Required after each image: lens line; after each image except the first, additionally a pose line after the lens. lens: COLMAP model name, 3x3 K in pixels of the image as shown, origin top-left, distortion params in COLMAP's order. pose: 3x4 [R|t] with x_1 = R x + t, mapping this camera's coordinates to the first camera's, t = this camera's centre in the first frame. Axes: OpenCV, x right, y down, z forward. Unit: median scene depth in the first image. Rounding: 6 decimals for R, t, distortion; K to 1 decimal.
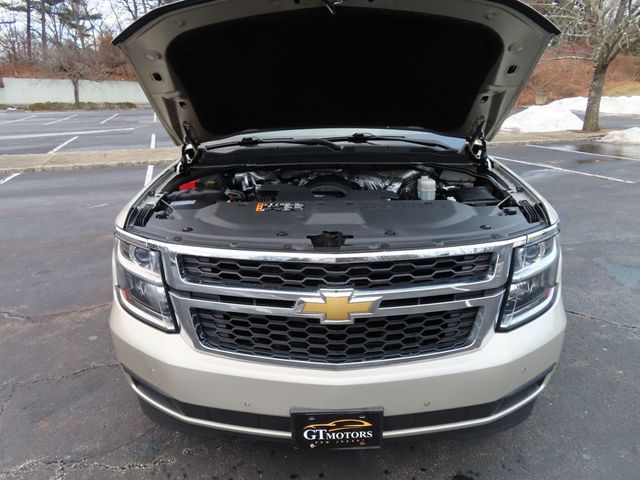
lens RADIAL K [[451.4, 0, 316.5], [0, 451.4, 239.0], [0, 0, 1]] dist [-0.007446, 0.002999]
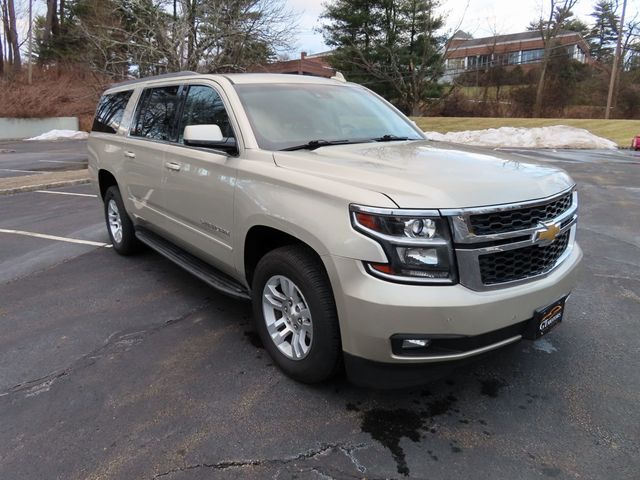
lens RADIAL K [[451.4, 0, 316.5], [0, 451.4, 239.0], [0, 0, 1]] dist [-0.007446, 0.002999]
pose [[0.769933, -0.159333, 0.617913, -1.422686], [0.194956, 0.980761, 0.009977, 0.002278], [-0.607614, 0.112784, 0.786183, 0.263760]]
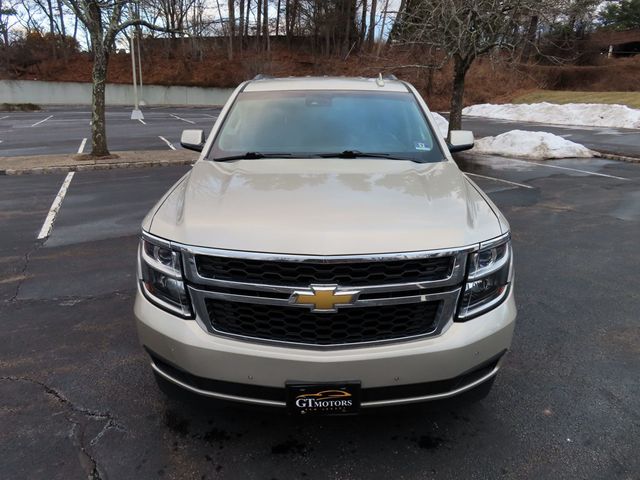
lens RADIAL K [[451.4, 0, 316.5], [0, 451.4, 239.0], [0, 0, 1]] dist [-0.007446, 0.002999]
pose [[0.999888, 0.014106, 0.004911, 0.015028], [-0.014118, 0.999897, 0.002416, -0.015629], [-0.004876, -0.002485, 0.999985, -0.226026]]
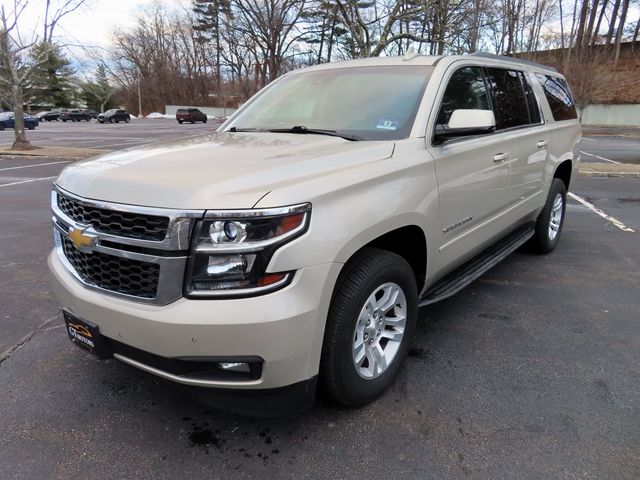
lens RADIAL K [[451.4, 0, 316.5], [0, 451.4, 239.0], [0, 0, 1]] dist [-0.007446, 0.002999]
pose [[0.773362, 0.178535, -0.608307, 1.320219], [-0.197262, 0.979662, 0.036739, -0.030941], [0.602494, 0.091583, 0.792851, 0.341510]]
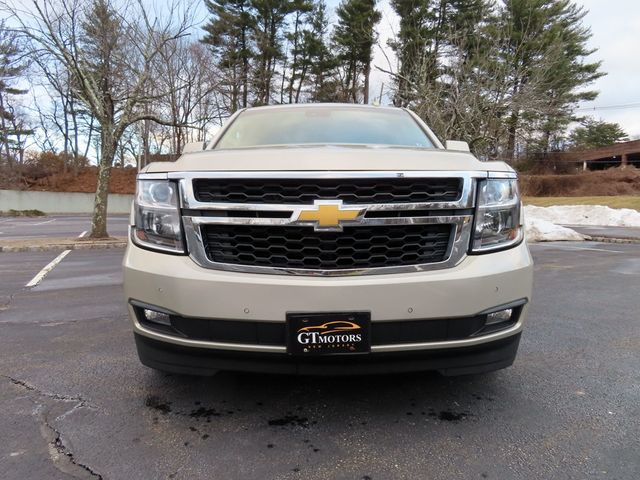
lens RADIAL K [[451.4, 0, 316.5], [0, 451.4, 239.0], [0, 0, 1]] dist [-0.007446, 0.002999]
pose [[0.999871, 0.011063, 0.011648, 0.001290], [-0.007961, 0.971020, -0.238868, 0.458281], [-0.013953, 0.238744, 0.970982, -0.108271]]
